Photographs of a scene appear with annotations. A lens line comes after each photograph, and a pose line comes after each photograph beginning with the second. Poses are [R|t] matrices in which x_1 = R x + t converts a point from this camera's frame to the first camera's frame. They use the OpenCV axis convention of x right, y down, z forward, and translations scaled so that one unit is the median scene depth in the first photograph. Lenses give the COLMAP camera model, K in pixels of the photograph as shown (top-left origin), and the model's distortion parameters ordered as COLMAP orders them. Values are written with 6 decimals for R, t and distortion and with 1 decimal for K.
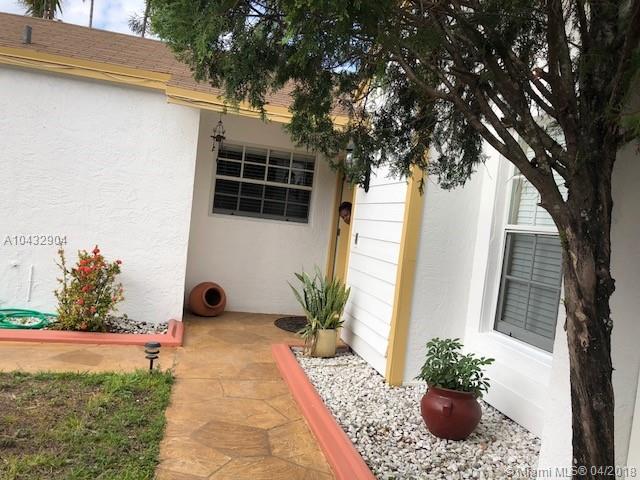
lens RADIAL K [[515.7, 0, 320.0], [0, 515.7, 240.0], [0, 0, 1]] dist [0.059651, -0.002637]
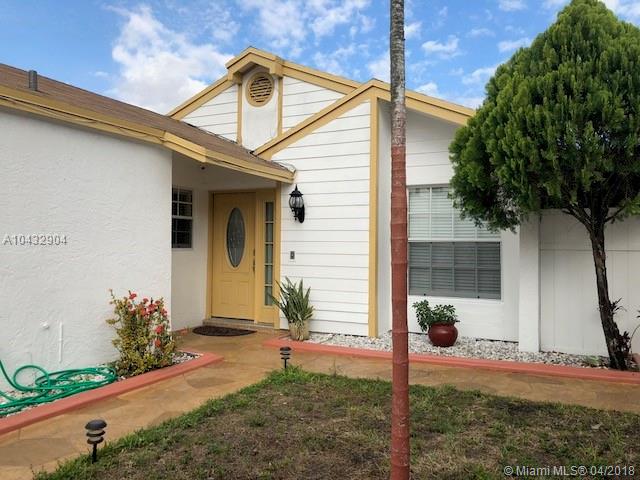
lens RADIAL K [[515.7, 0, 320.0], [0, 515.7, 240.0], [0, 0, 1]] dist [0.059651, -0.002637]
pose [[0.648998, -0.094405, 0.754910, -0.956405], [0.086614, 0.994988, 0.049966, -0.110688], [-0.755843, 0.032959, 0.653922, 0.016870]]
